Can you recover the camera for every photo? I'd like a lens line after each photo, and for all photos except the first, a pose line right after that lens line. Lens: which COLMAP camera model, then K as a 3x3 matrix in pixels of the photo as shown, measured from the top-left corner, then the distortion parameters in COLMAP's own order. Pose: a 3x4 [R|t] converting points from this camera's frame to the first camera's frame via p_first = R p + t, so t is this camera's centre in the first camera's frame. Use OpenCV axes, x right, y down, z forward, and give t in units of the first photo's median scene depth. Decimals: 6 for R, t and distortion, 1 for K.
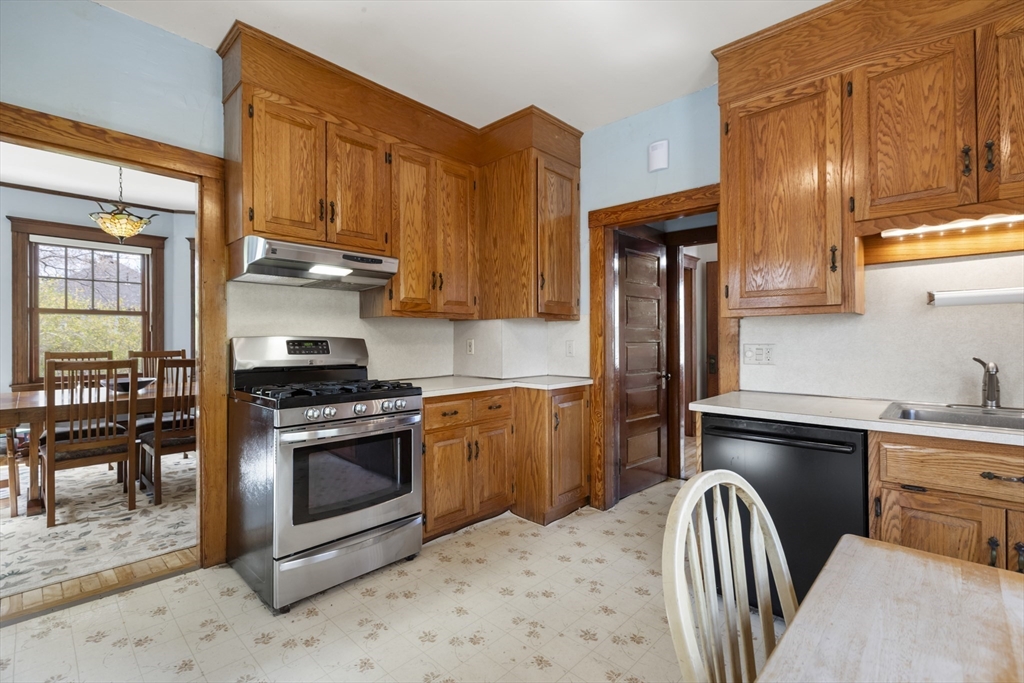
lens RADIAL K [[464.4, 0, 515.1], [0, 464.4, 339.4], [0, 0, 1]] dist [0.003147, 0.000645]
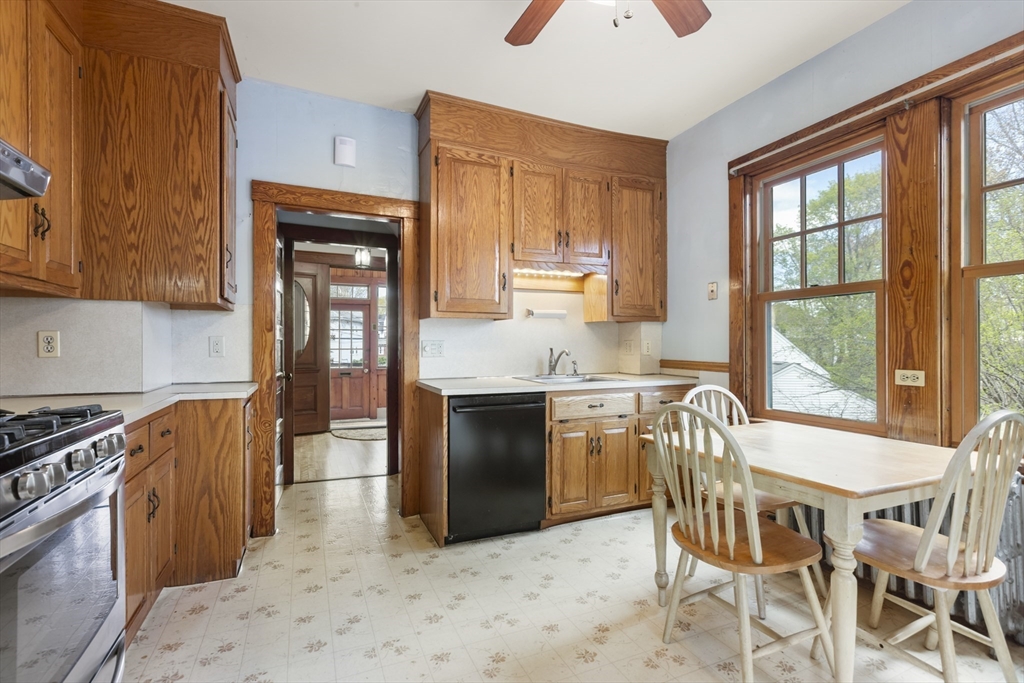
lens RADIAL K [[464.4, 0, 515.4], [0, 464.4, 342.7], [0, 0, 1]] dist [0.003147, 0.000645]
pose [[0.388668, 0.004717, 0.921366, -0.468844], [-0.000665, 0.999988, -0.004839, 0.019460], [-0.921378, 0.001268, 0.388667, 0.279857]]
